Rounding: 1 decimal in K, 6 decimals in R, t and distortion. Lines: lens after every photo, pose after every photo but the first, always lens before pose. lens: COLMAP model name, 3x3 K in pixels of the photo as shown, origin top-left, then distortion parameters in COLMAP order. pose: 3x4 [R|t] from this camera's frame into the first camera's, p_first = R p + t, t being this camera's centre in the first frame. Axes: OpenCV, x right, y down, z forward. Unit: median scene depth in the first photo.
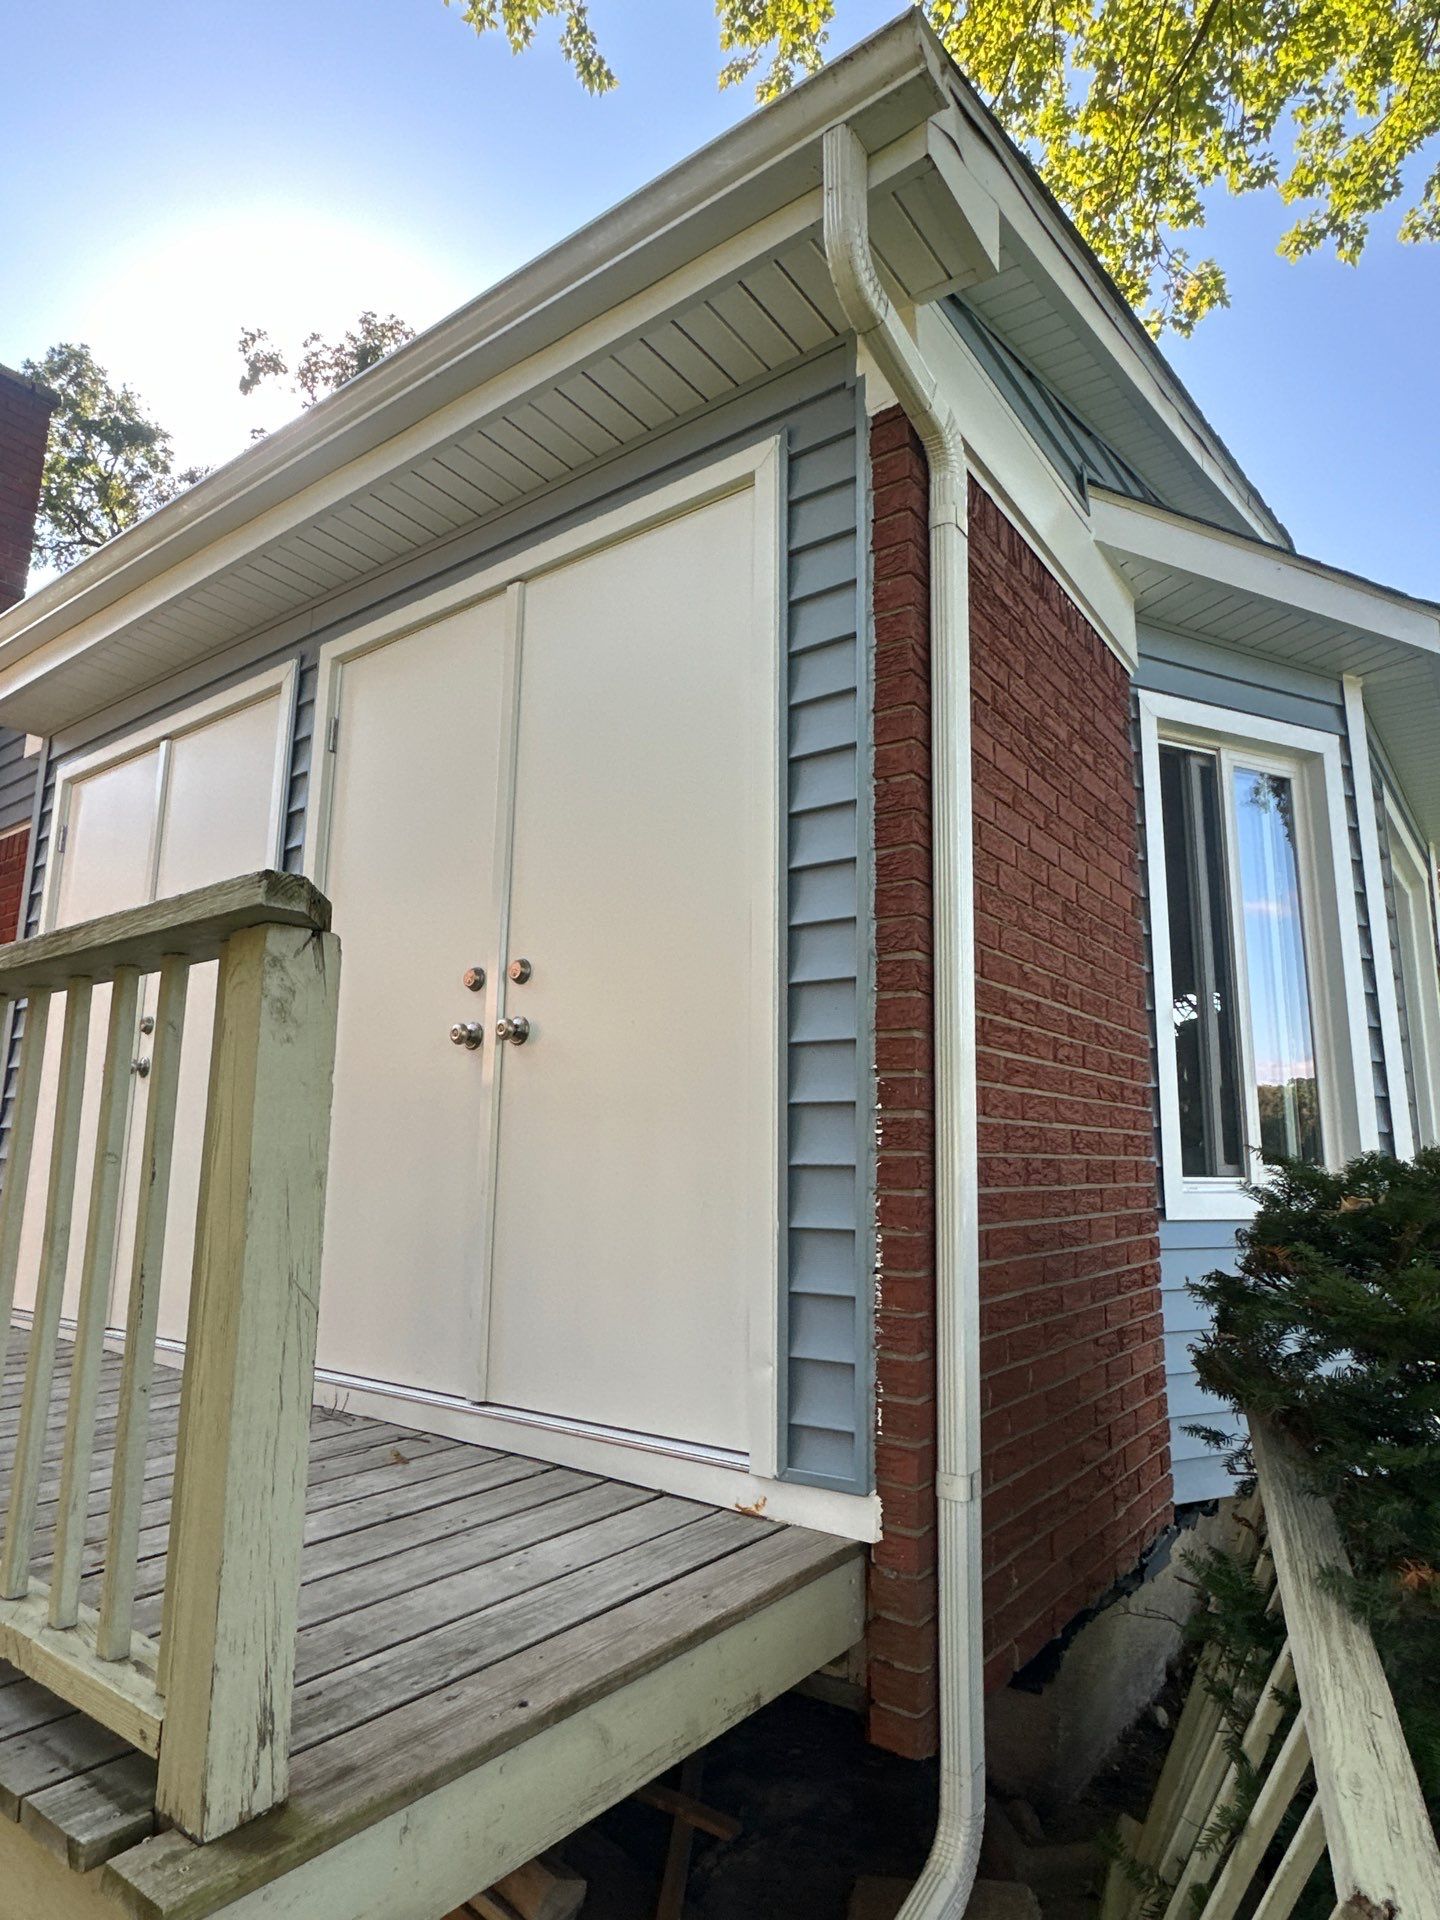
lens RADIAL K [[1106.4, 0, 720.0], [0, 1106.4, 960.0], [0, 0, 1]] dist [-0.001935, 0.000038]
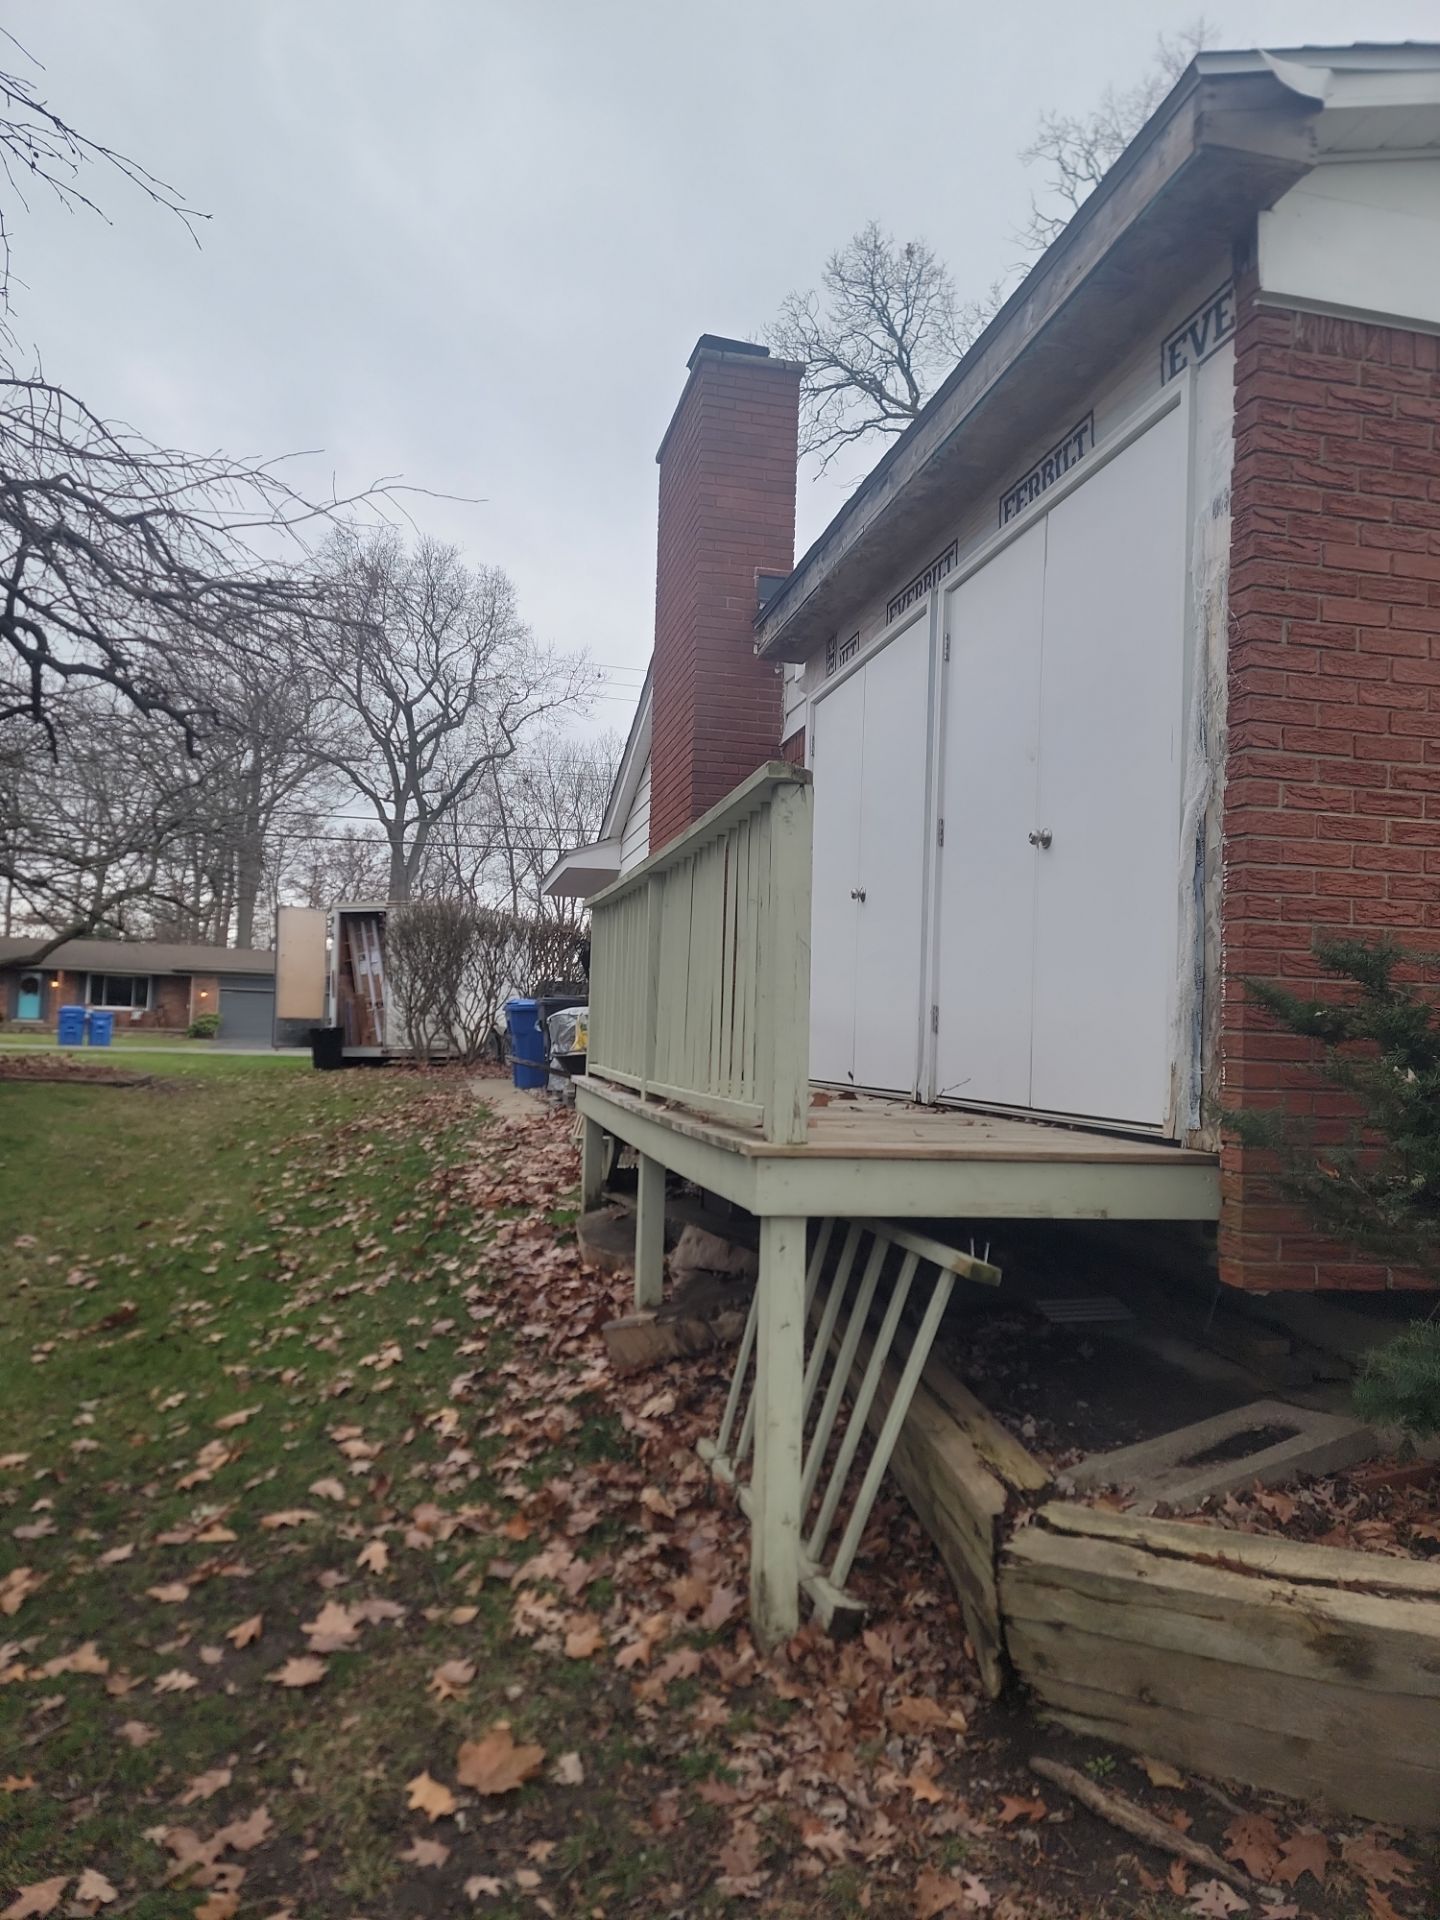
lens RADIAL K [[1302.2, 0, 720.0], [0, 1302.2, 960.0], [0, 0, 1]] dist [0.061053, -0.003119]
pose [[0.762256, -0.034181, -0.646372, 0.717157], [0.096123, 0.993510, 0.060819, 0.090808], [0.640098, -0.108491, 0.760594, -0.680372]]
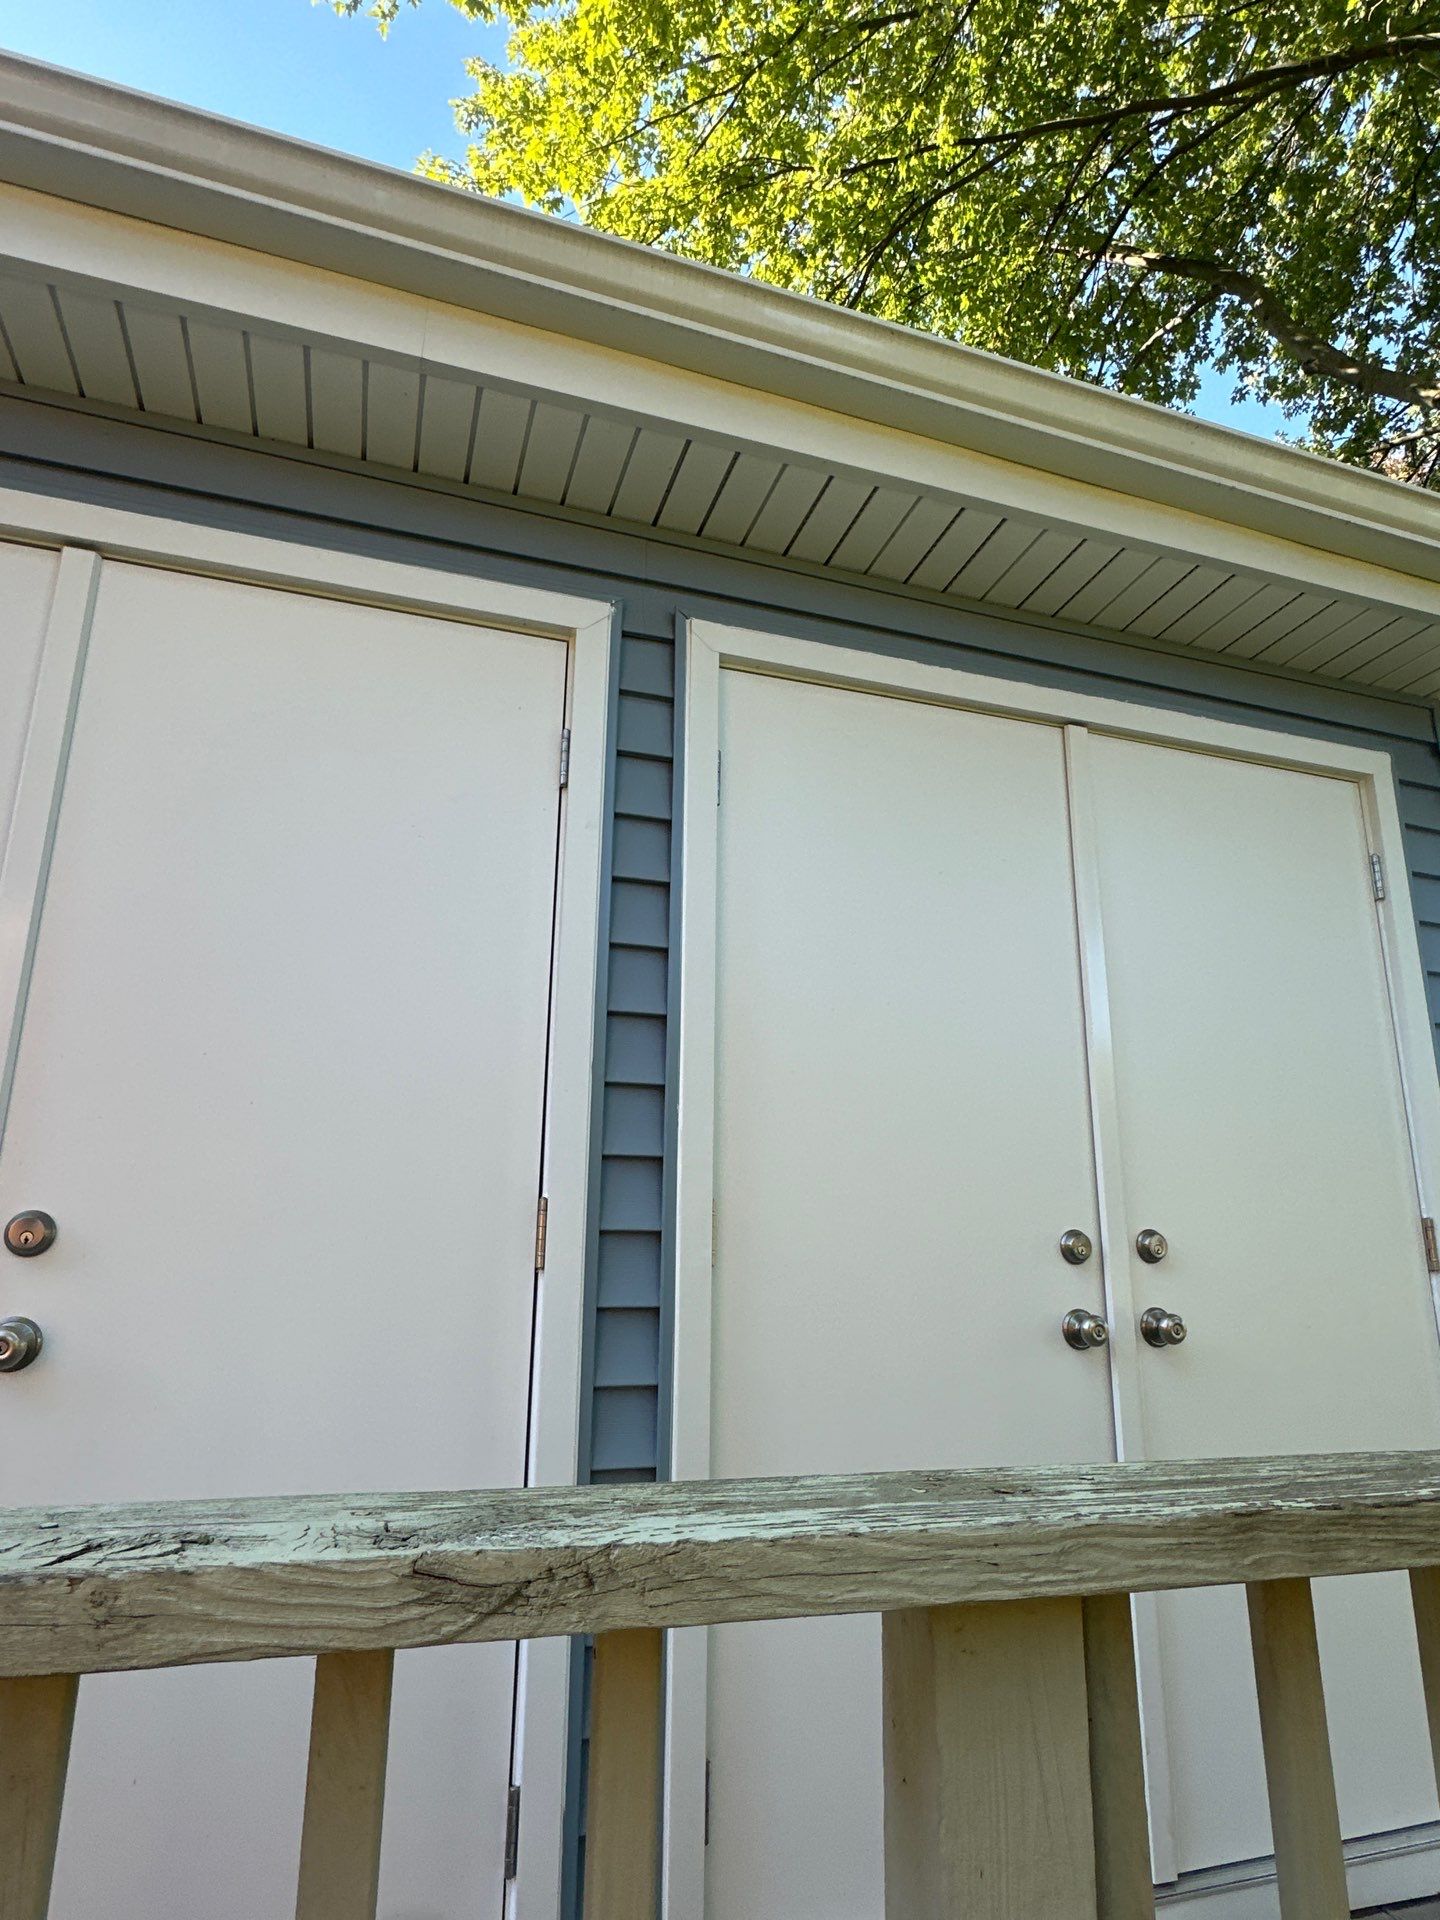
lens RADIAL K [[1099.7, 0, 718.7], [0, 1099.7, 990.7], [0, 0, 1]] dist [-0.003986, -0.001562]
pose [[0.575241, 0.197483, 0.793787, -1.289090], [-0.153610, 0.979235, -0.132301, -0.020997], [-0.803431, -0.045828, 0.593631, 1.037987]]
